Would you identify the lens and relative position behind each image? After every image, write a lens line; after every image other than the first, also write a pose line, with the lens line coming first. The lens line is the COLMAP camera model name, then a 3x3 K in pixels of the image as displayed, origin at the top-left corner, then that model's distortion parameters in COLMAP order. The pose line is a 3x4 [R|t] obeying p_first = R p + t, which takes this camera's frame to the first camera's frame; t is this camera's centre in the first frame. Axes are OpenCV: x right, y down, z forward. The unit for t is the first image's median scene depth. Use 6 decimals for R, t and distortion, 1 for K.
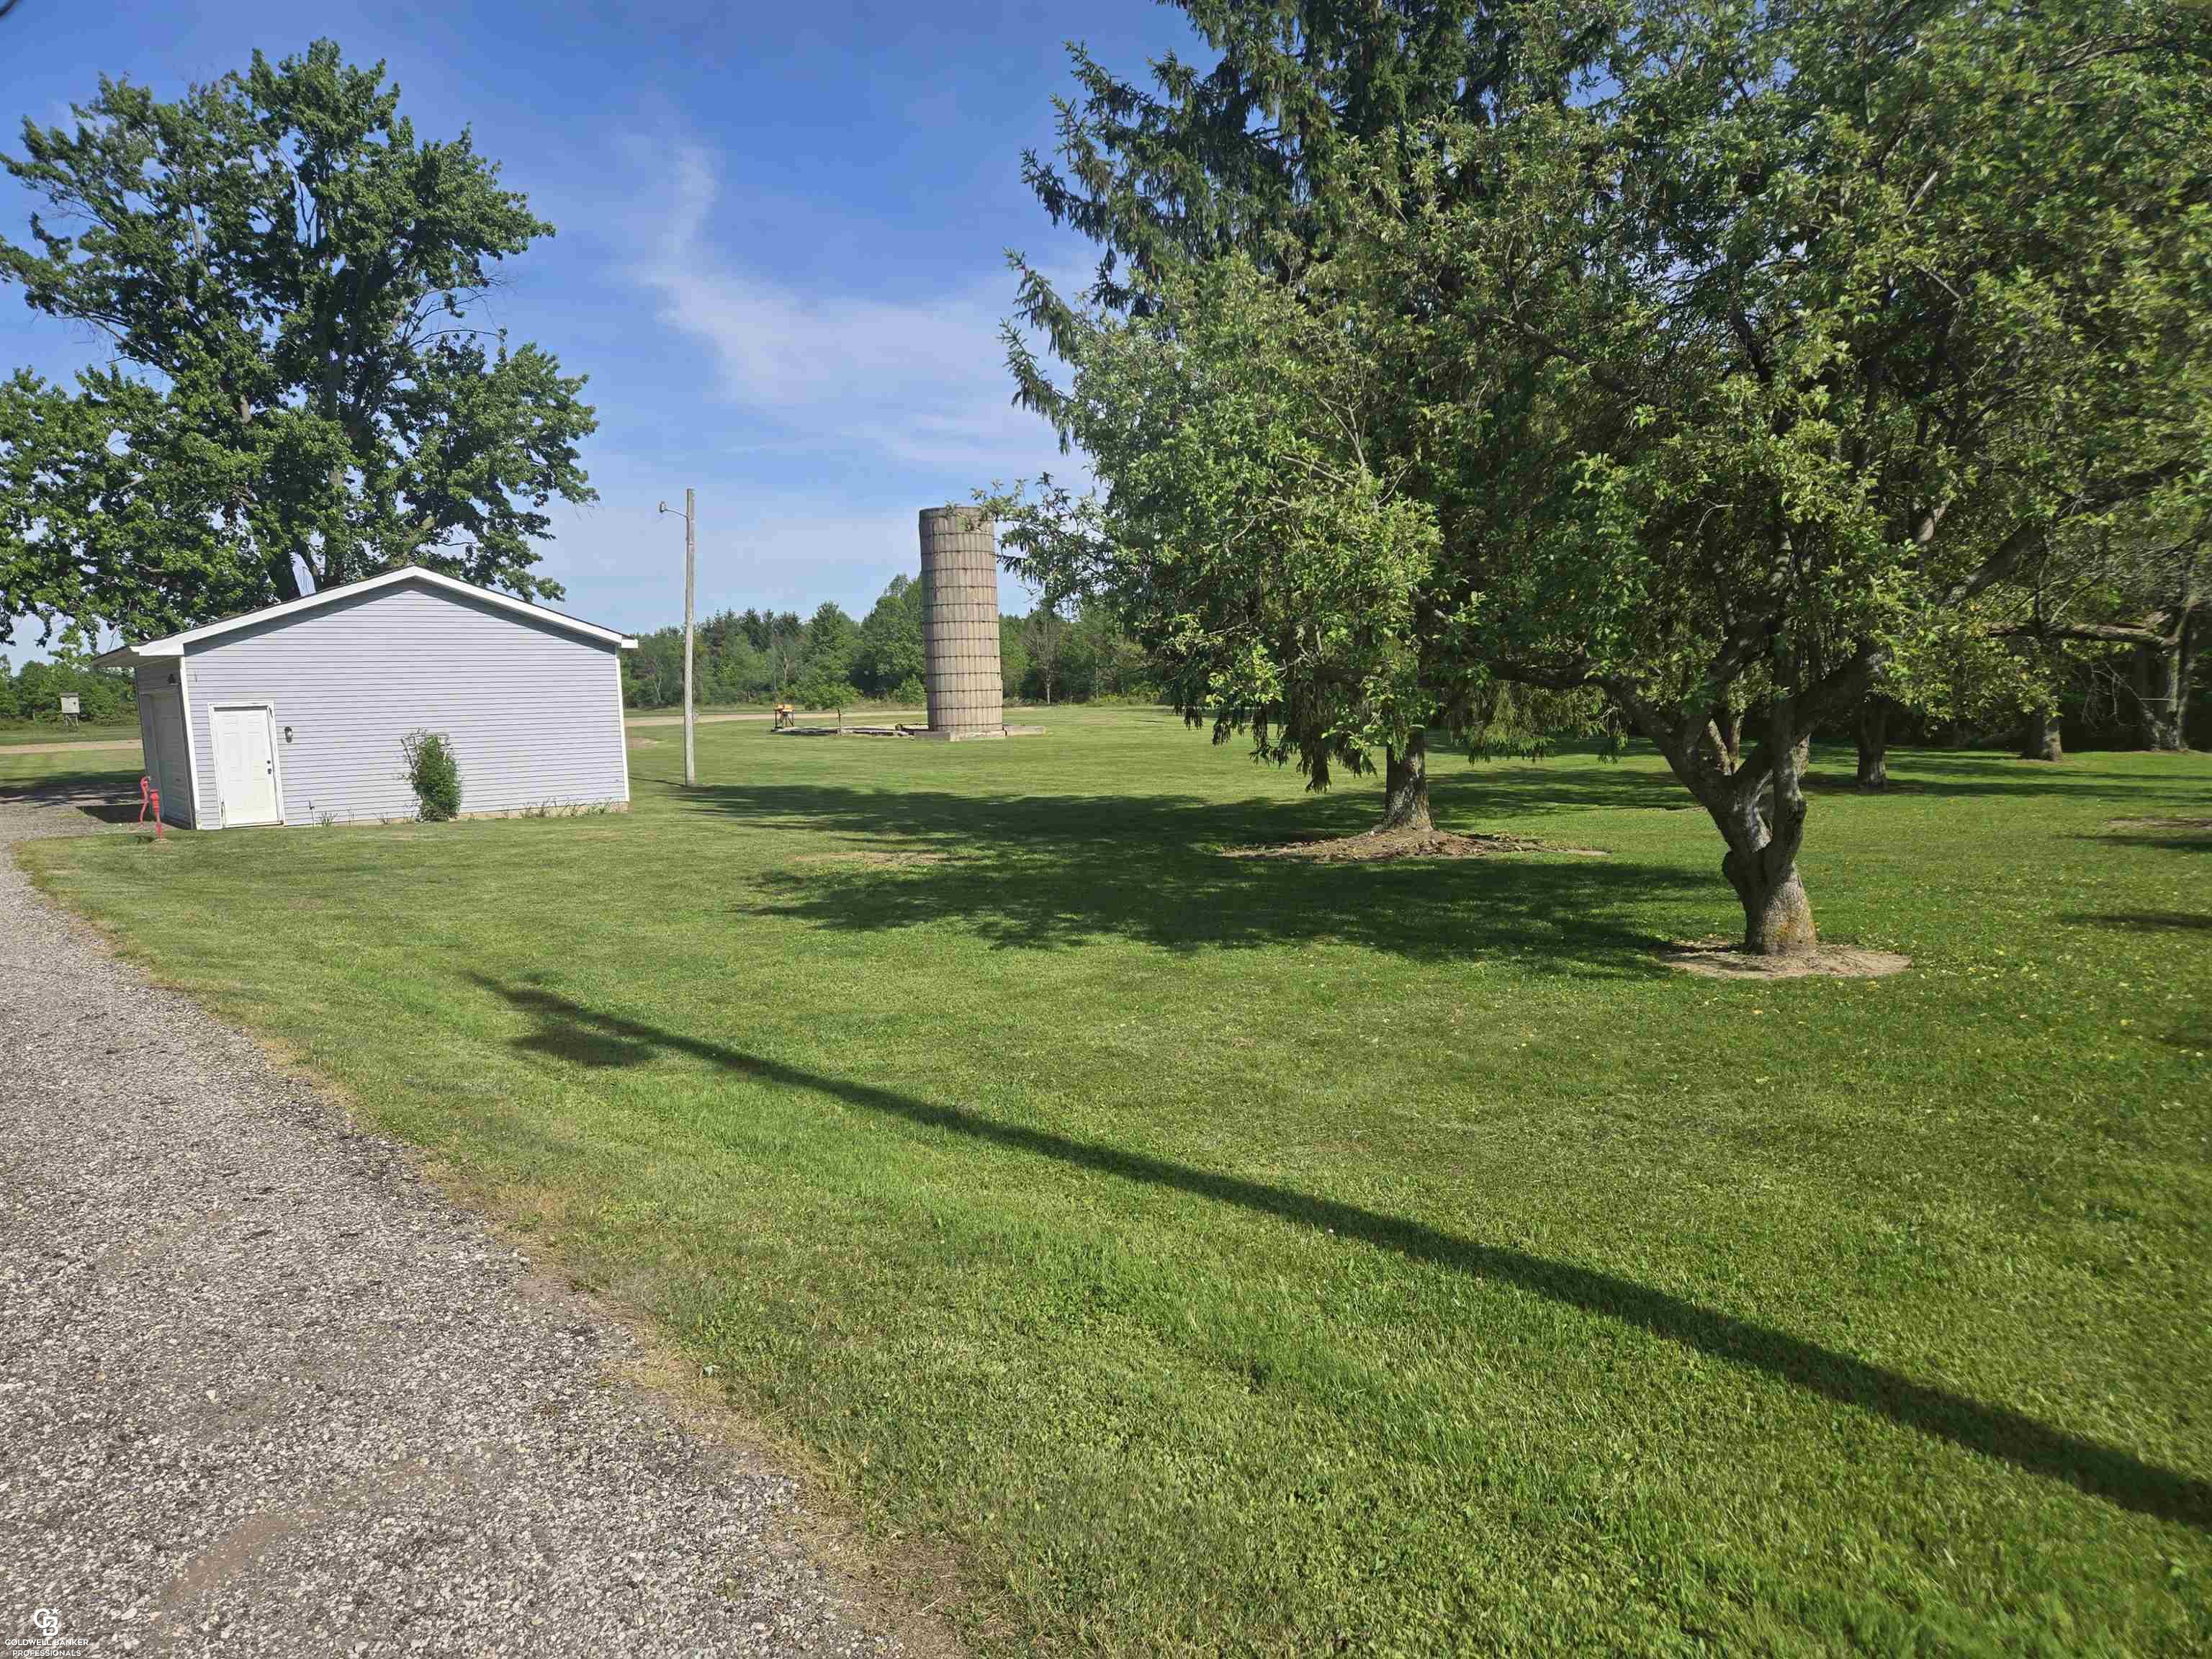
lens RADIAL K [[1451.7, 0, 1097.7], [0, 1451.7, 840.5], [0, 0, 1]] dist [0.092565, -0.076977]
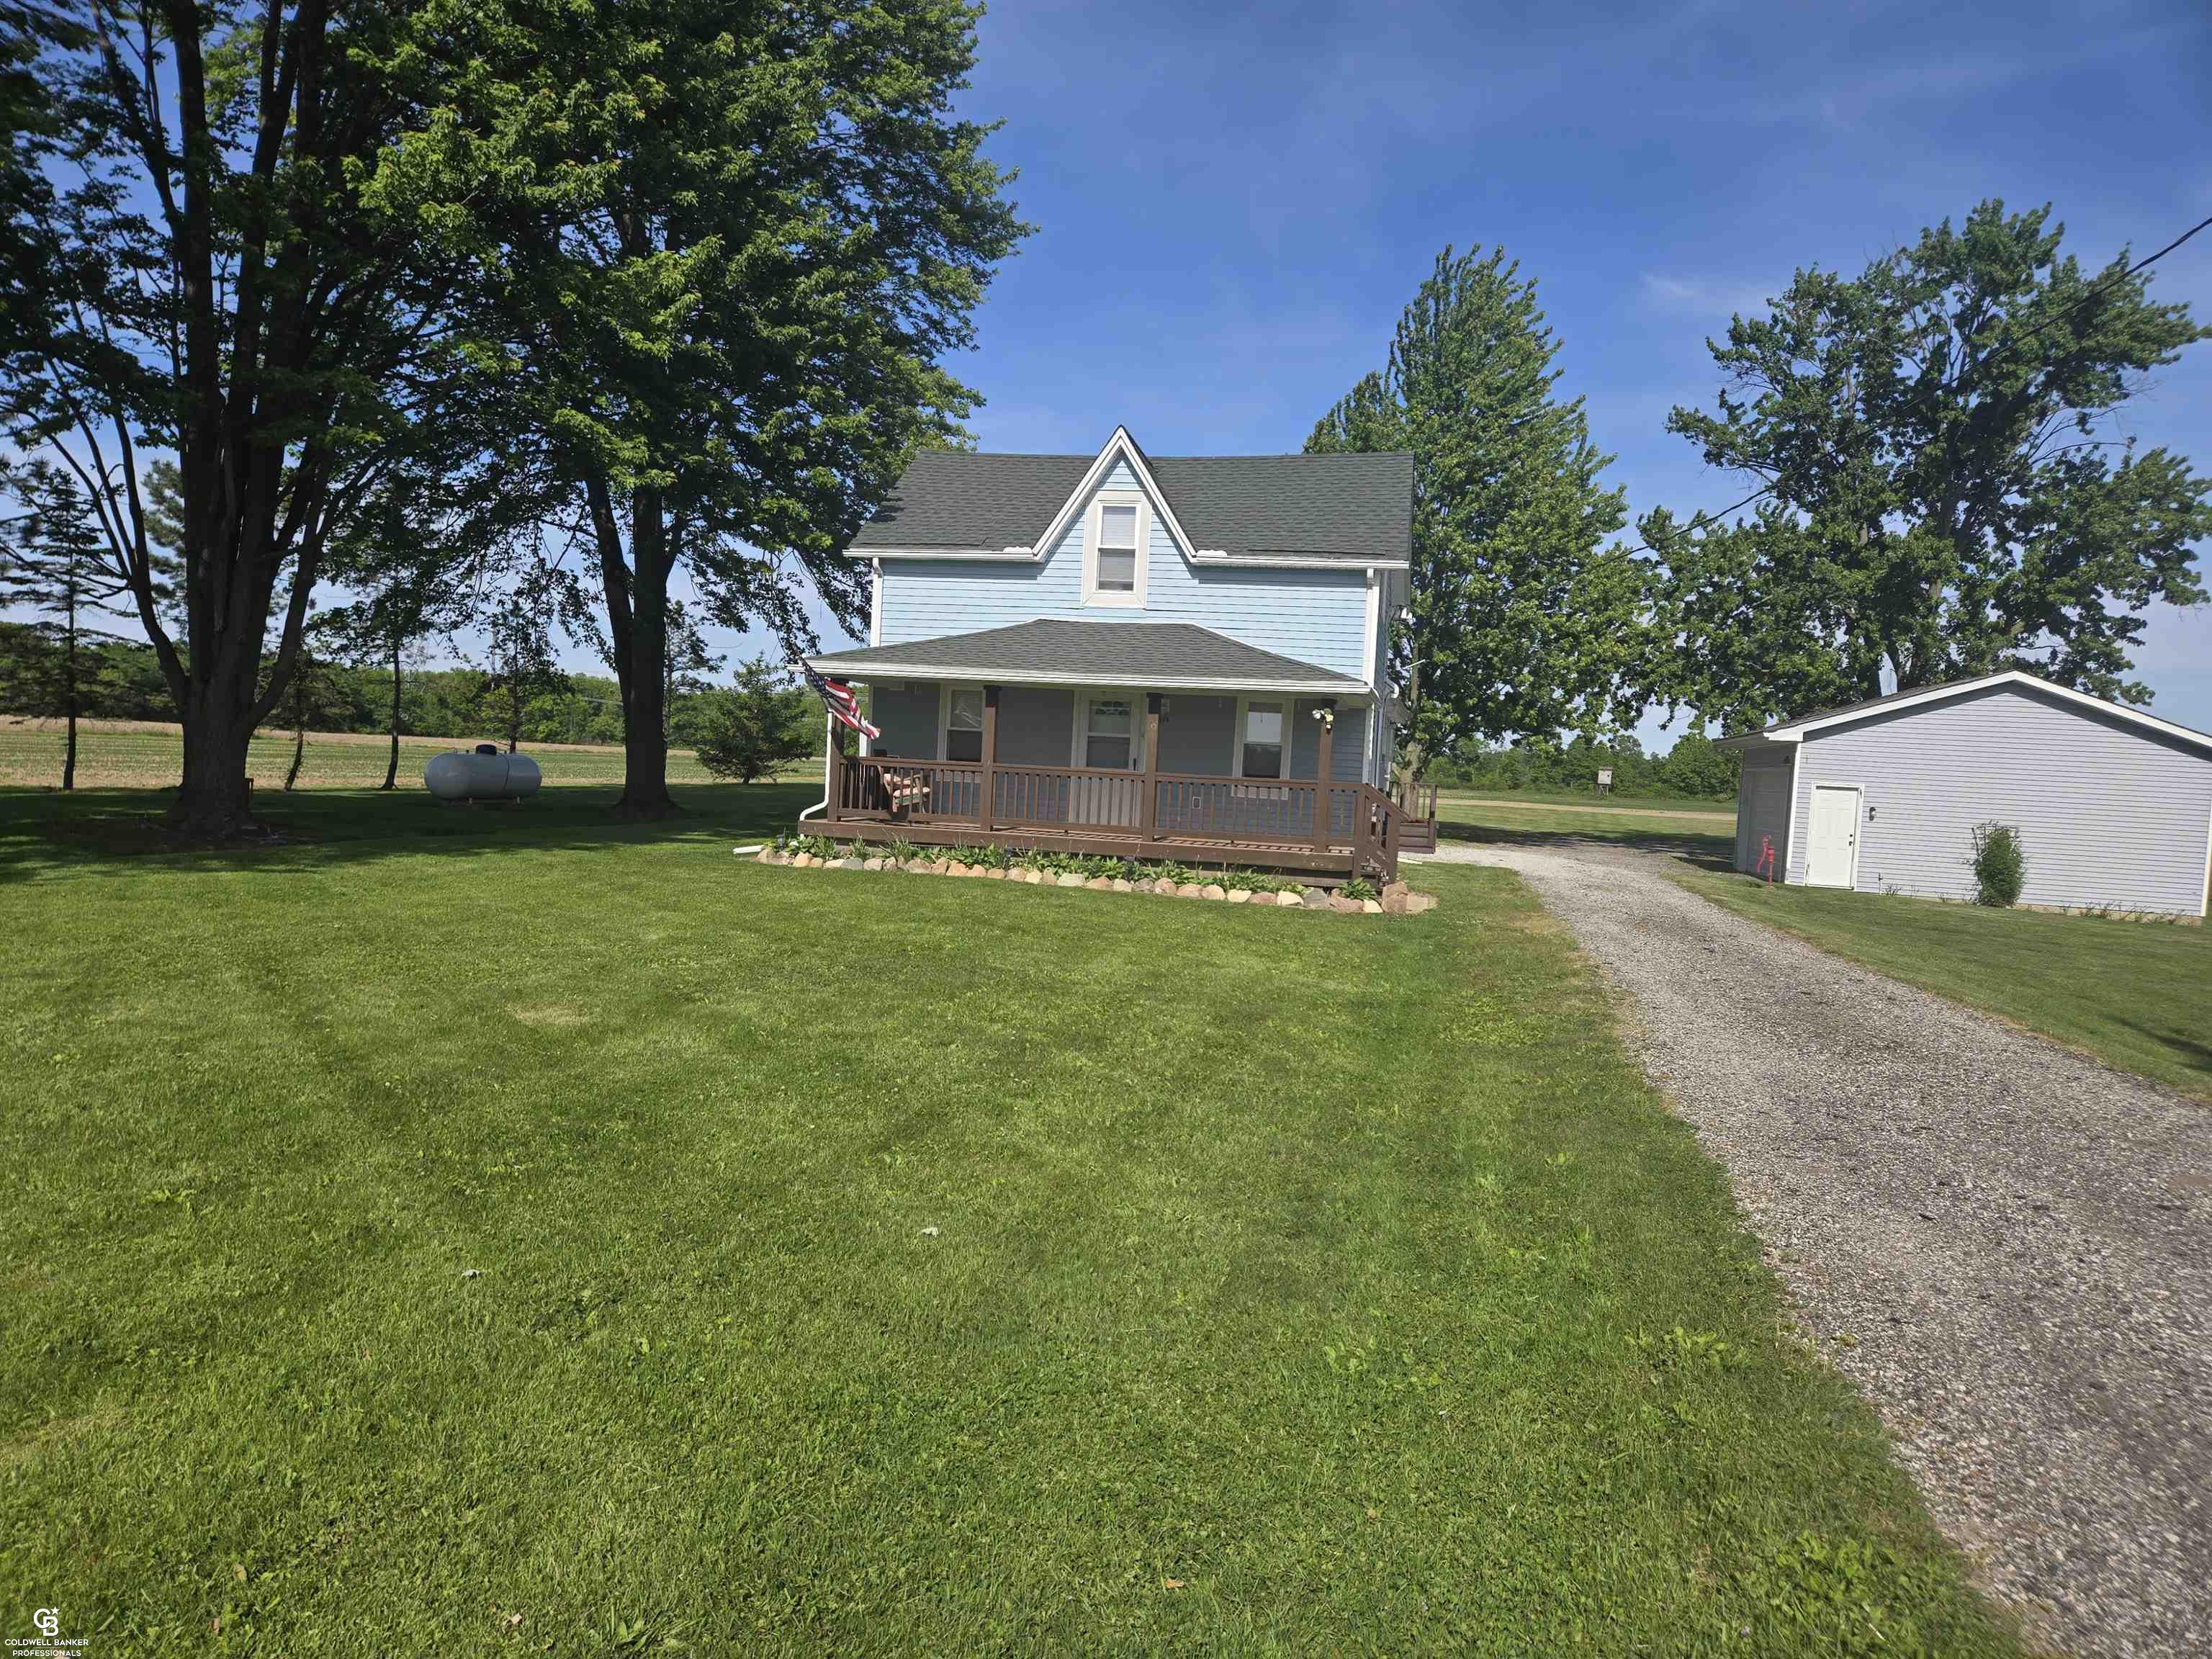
lens RADIAL K [[1455.5, 0, 1109.9], [0, 1455.5, 849.6], [0, 0, 1]] dist [0.049658, -0.047503]
pose [[0.600912, 0.116848, -0.790728, 0.004608], [-0.160811, 0.986703, 0.023599, 0.018595], [0.782971, 0.112977, 0.611712, -0.124574]]
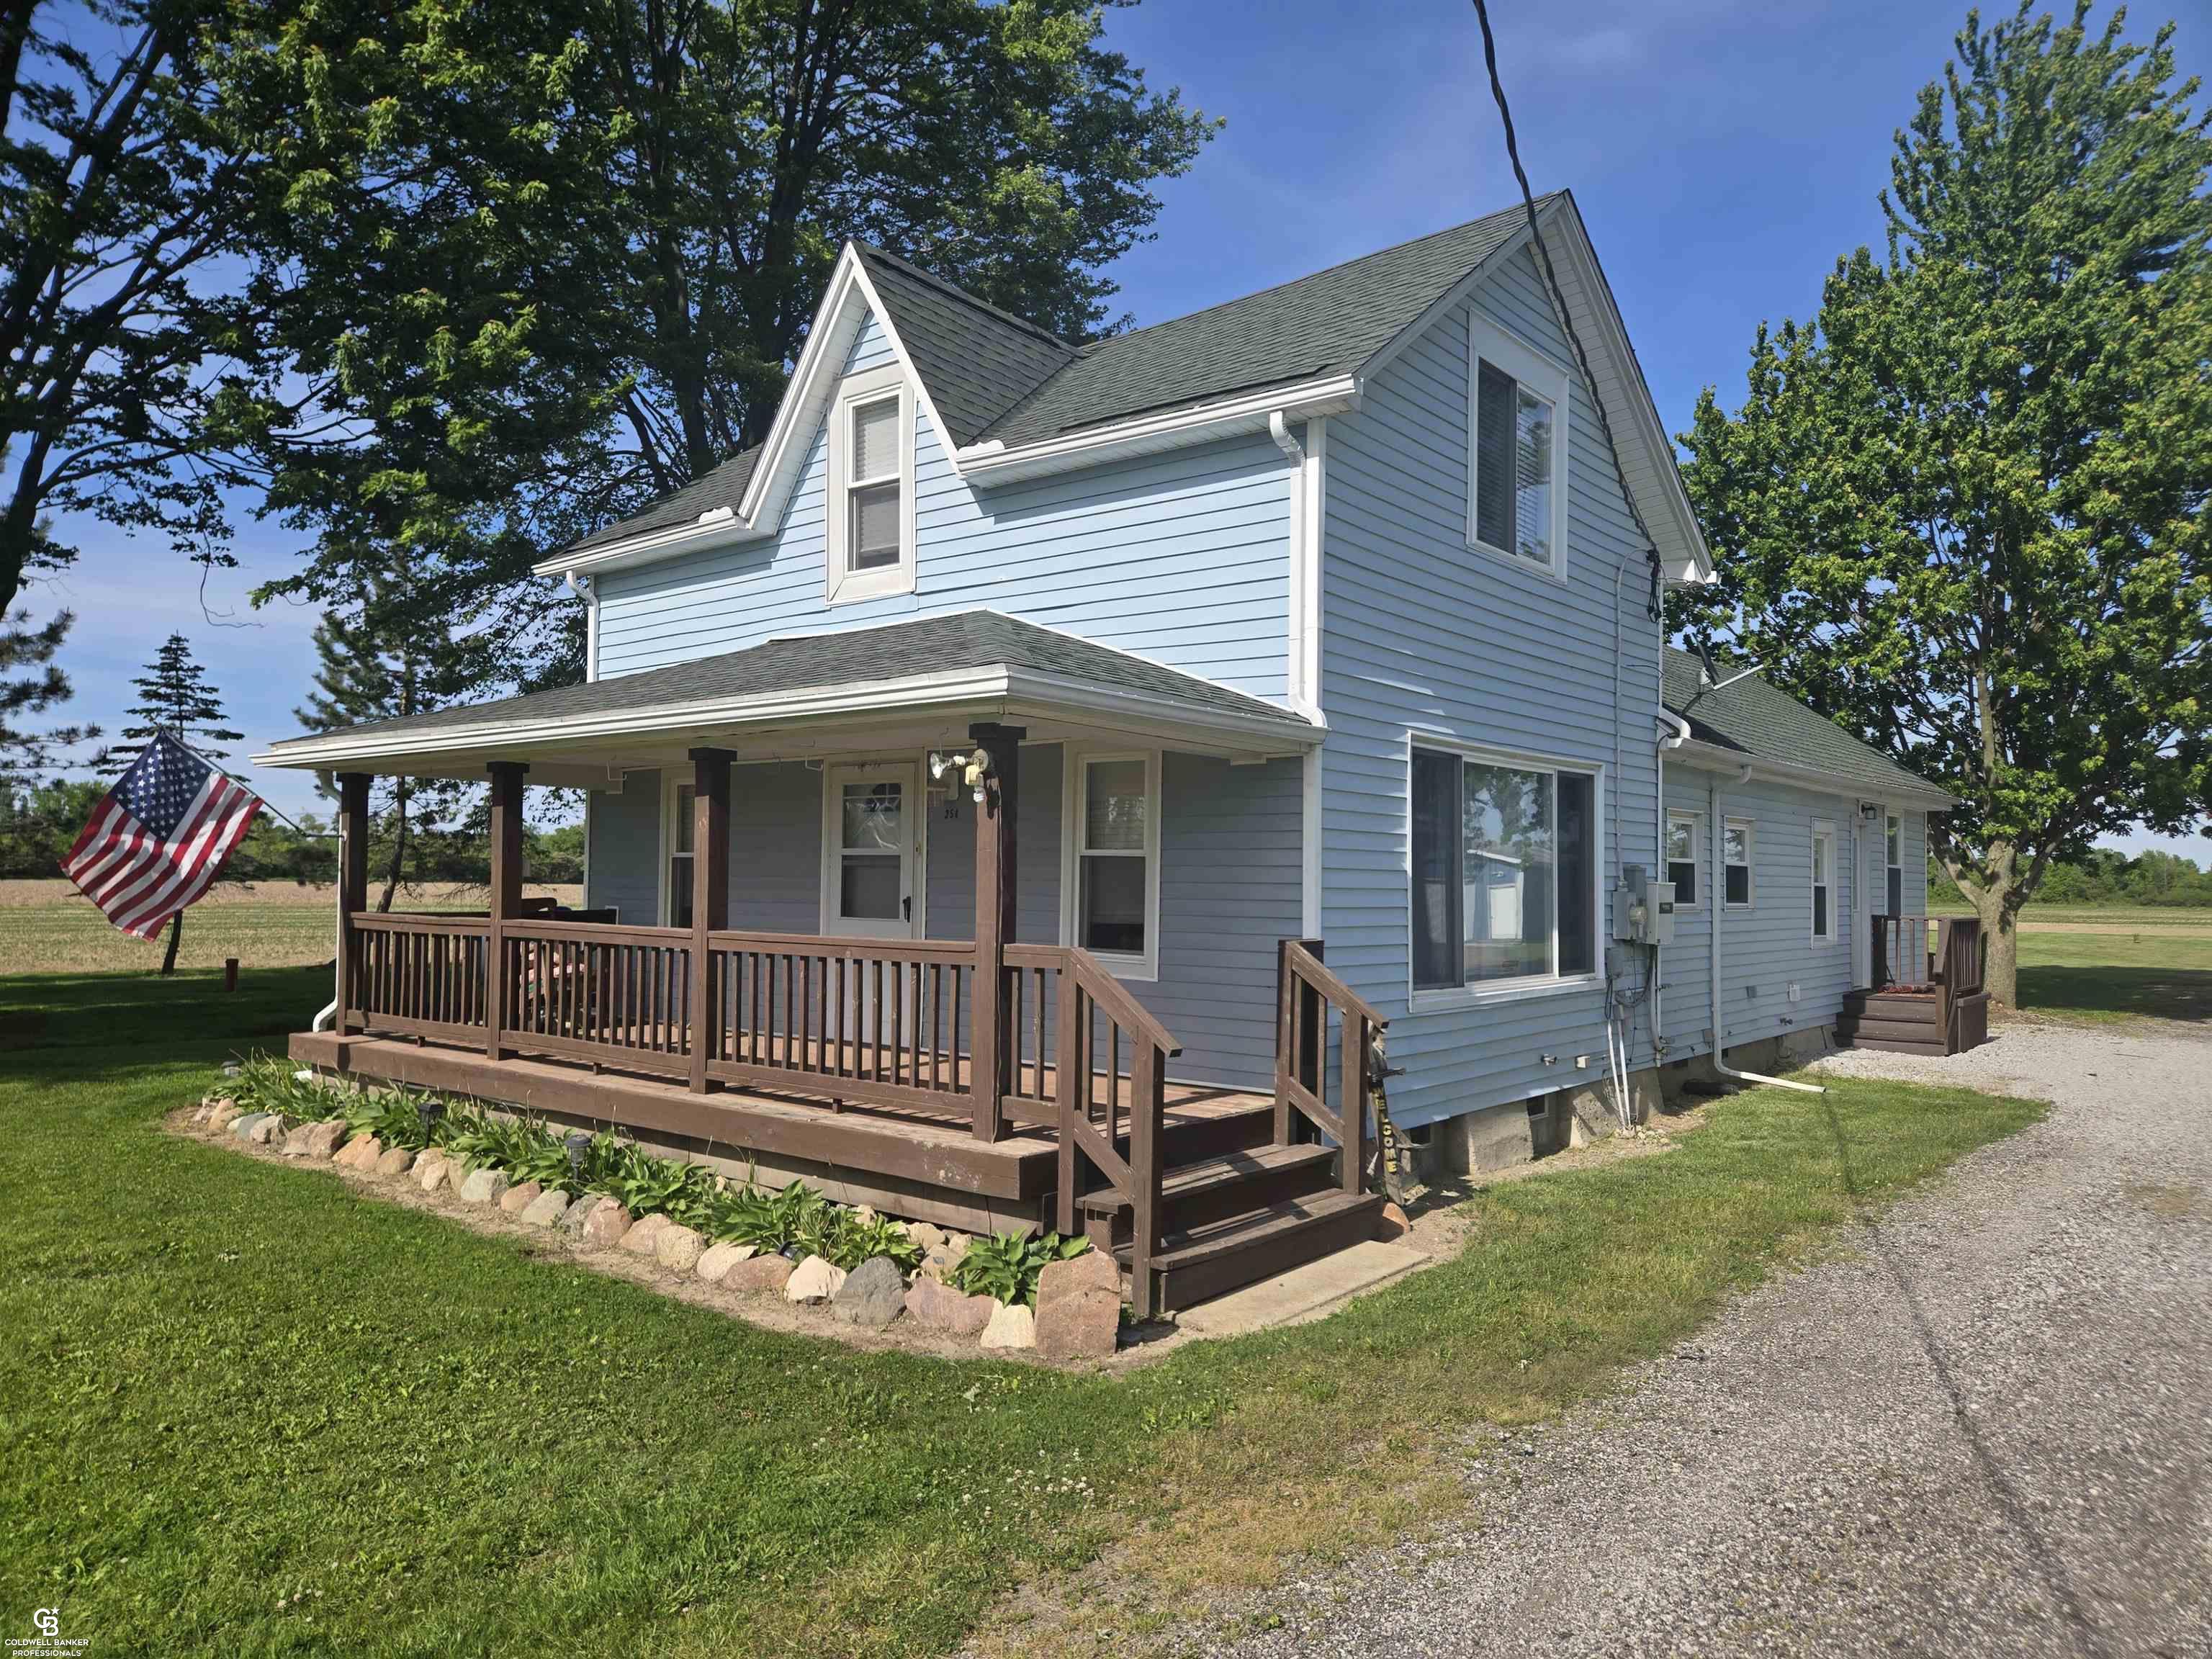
lens RADIAL K [[1451.7, 0, 1097.7], [0, 1451.7, 840.5], [0, 0, 1]] dist [0.092565, -0.076977]
pose [[0.180600, 0.016695, -0.983415, -0.179579], [-0.126308, 0.991971, -0.006356, -0.021723], [0.975413, 0.125361, 0.181259, 0.244929]]
